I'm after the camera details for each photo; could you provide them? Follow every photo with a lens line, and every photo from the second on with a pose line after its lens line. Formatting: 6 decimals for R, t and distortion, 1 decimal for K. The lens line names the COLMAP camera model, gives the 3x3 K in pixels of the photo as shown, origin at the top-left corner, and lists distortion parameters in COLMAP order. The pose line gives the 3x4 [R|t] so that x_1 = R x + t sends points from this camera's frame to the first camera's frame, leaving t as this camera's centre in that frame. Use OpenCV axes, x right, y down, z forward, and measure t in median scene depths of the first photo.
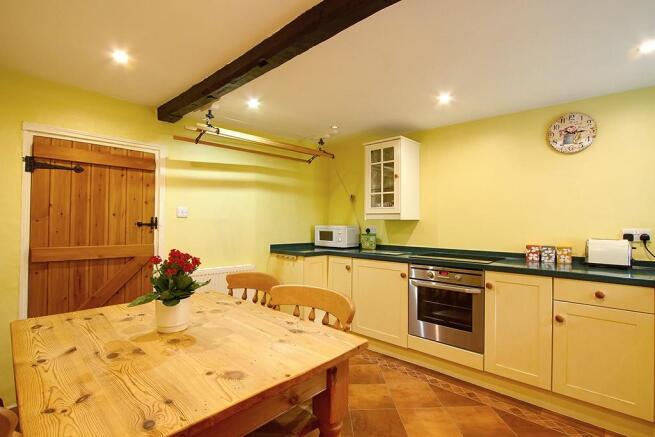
lens RADIAL K [[300.0, 0, 326.4], [0, 300.0, 220.2], [0, 0, 1]] dist [-0.004327, 0.000057]
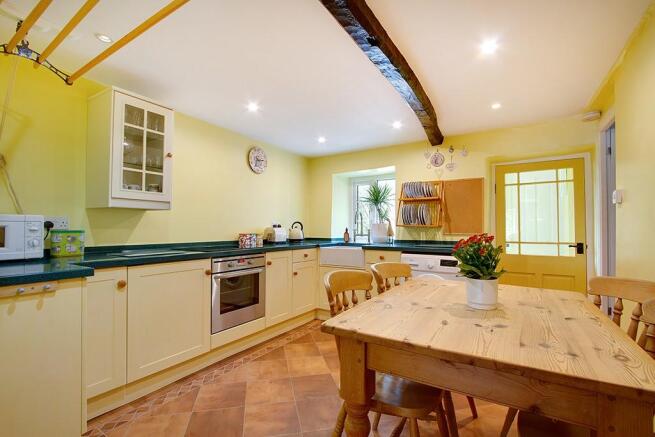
lens RADIAL K [[300.0, 0, 326.5], [0, 300.0, 221.2], [0, 0, 1]] dist [-0.004327, 0.000057]
pose [[-0.163214, 0.010785, 0.986532, -0.760710], [-0.017512, 0.999751, -0.013827, 0.039684], [-0.986435, -0.019533, -0.162984, 0.877307]]
